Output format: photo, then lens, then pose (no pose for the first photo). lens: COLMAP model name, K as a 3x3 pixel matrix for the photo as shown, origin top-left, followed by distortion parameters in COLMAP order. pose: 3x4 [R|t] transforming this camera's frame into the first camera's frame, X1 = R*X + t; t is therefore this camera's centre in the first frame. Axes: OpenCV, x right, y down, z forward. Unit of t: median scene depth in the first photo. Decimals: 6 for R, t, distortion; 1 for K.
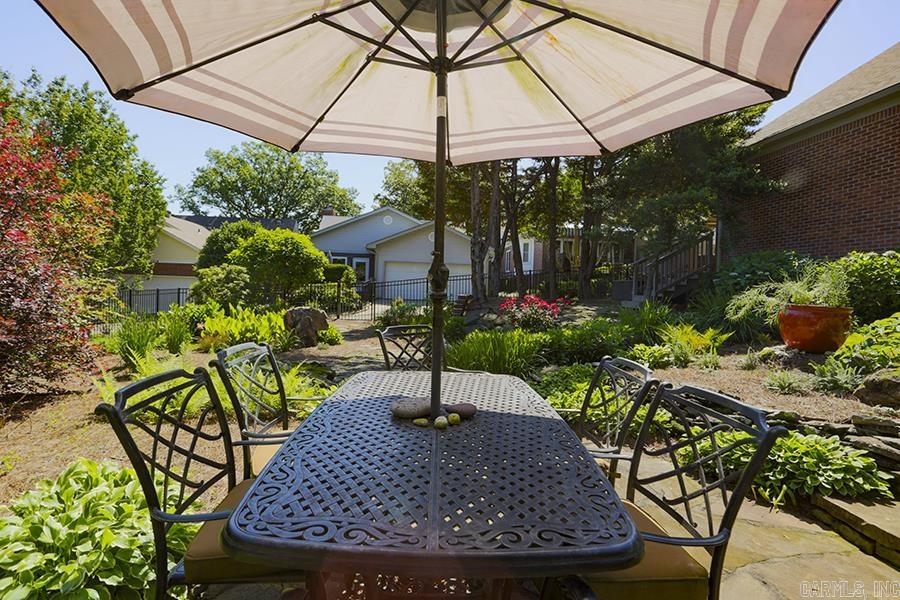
lens RADIAL K [[463.8, 0, 444.1], [0, 463.8, 301.8], [0, 0, 1]] dist [-0.074723, 0.034344]
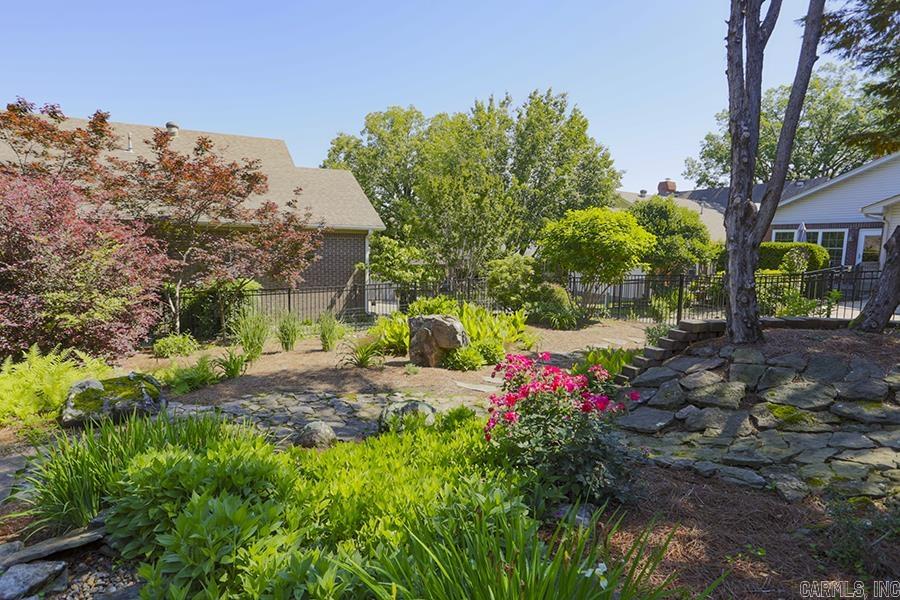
lens RADIAL K [[463.8, 0, 444.1], [0, 463.8, 301.8], [0, 0, 1]] dist [-0.074723, 0.034344]
pose [[0.401127, 0.079422, -0.912573, 0.152343], [-0.029067, 0.996836, 0.073979, -0.025415], [0.915561, -0.003150, 0.402166, 0.236939]]
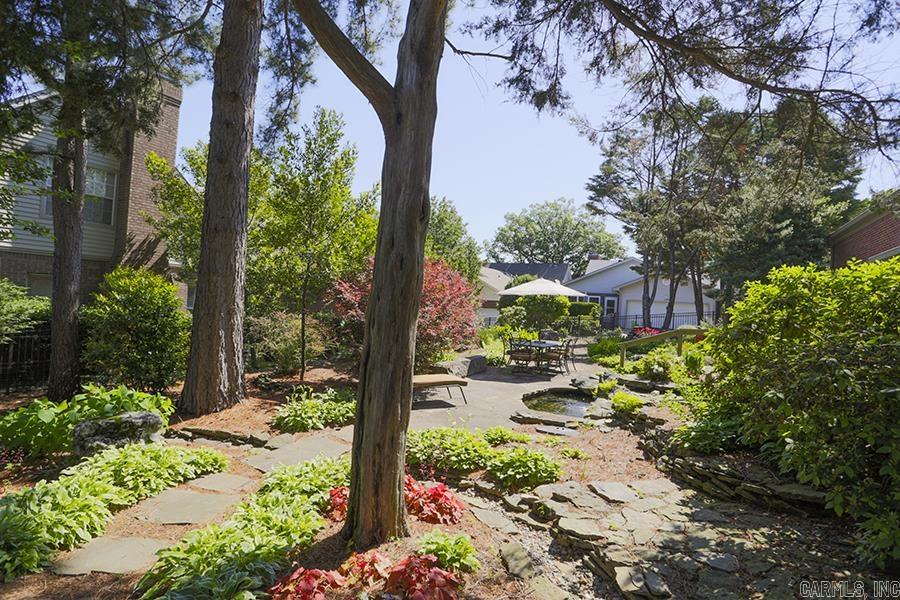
lens RADIAL K [[463.8, 0, 444.1], [0, 463.8, 301.8], [0, 0, 1]] dist [-0.074723, 0.034344]
pose [[0.824845, 0.009386, -0.565282, 0.178555], [-0.043885, 0.997908, -0.047467, 0.002268], [0.563654, 0.063961, 0.823531, -0.365986]]
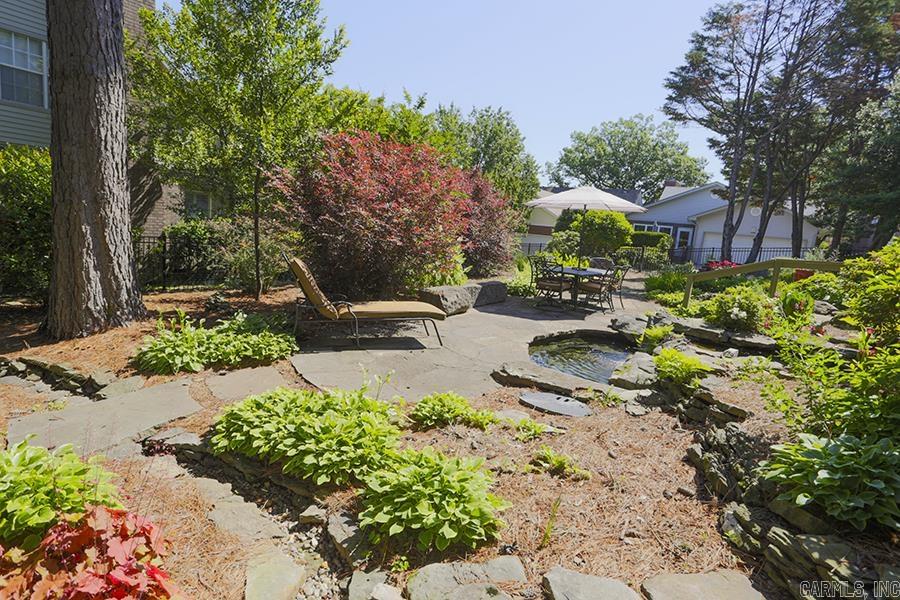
lens RADIAL K [[463.8, 0, 444.1], [0, 463.8, 301.8], [0, 0, 1]] dist [-0.074723, 0.034344]
pose [[0.738313, 0.139034, -0.659972, 0.159337], [-0.083930, 0.989856, 0.114637, 0.009182], [0.669216, -0.029247, 0.742492, -0.265933]]
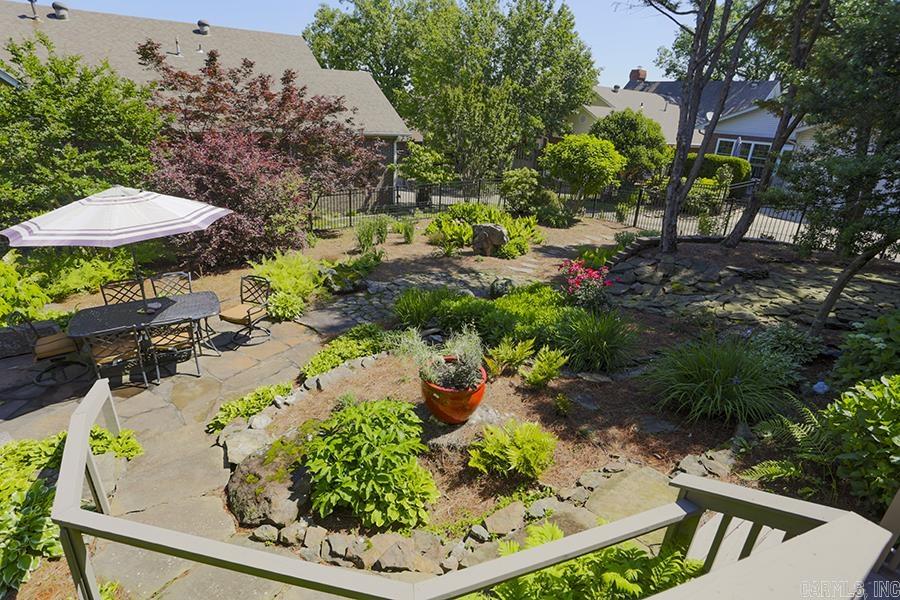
lens RADIAL K [[463.8, 0, 444.1], [0, 463.8, 301.8], [0, 0, 1]] dist [-0.074723, 0.034344]
pose [[0.482506, 0.327428, -0.812391, 0.257825], [-0.058141, 0.937428, 0.343291, -0.075539], [0.873961, -0.118407, 0.471351, 0.090374]]
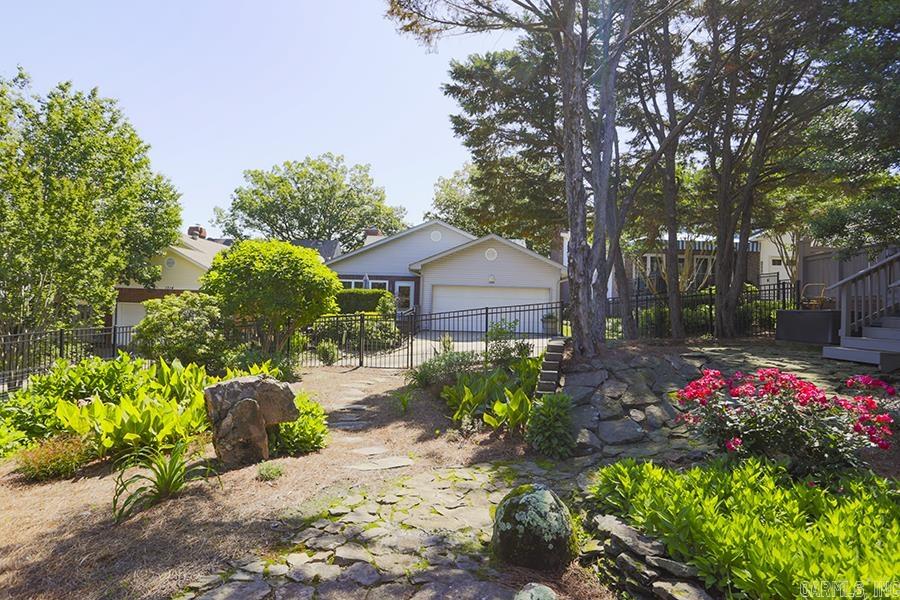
lens RADIAL K [[463.8, 0, 444.1], [0, 463.8, 301.8], [0, 0, 1]] dist [-0.074723, 0.034344]
pose [[0.993150, -0.011333, -0.116293, -0.010902], [0.005479, 0.998707, -0.050541, -0.015379], [0.116716, 0.049558, 0.991928, 0.182623]]
